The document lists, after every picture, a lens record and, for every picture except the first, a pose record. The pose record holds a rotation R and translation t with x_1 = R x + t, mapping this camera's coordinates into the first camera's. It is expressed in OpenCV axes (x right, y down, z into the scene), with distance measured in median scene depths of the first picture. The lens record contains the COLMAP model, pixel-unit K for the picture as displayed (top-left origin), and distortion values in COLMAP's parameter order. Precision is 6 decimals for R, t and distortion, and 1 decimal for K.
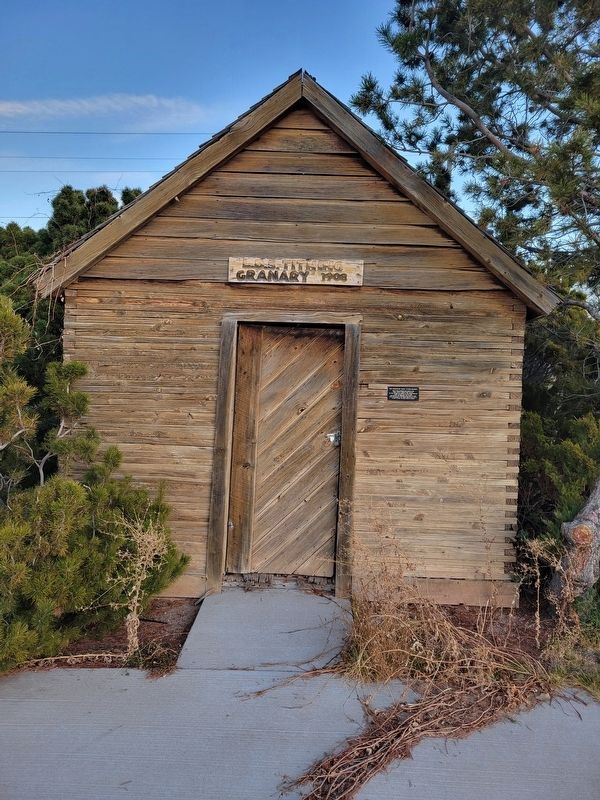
lens RADIAL K [[604.9, 0, 301.0], [0, 604.9, 401.6], [0, 0, 1]] dist [-0.001135, 0.000286]
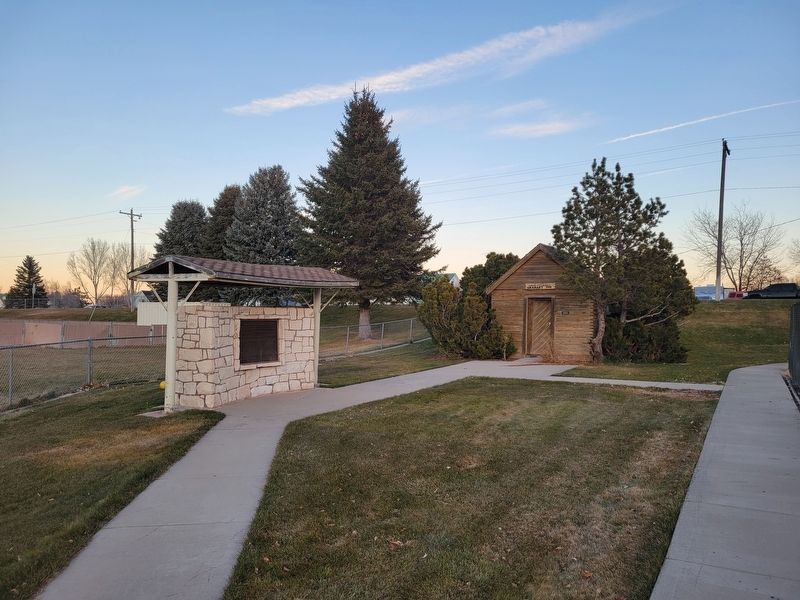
lens RADIAL K [[604.9, 0, 400.6], [0, 604.9, 302.4], [0, 0, 1]] dist [-0.001135, 0.000286]
pose [[0.886740, -0.030238, -0.461278, 1.134577], [0.015598, 0.999247, -0.035518, 0.047545], [0.462005, 0.024301, 0.886544, -3.438269]]
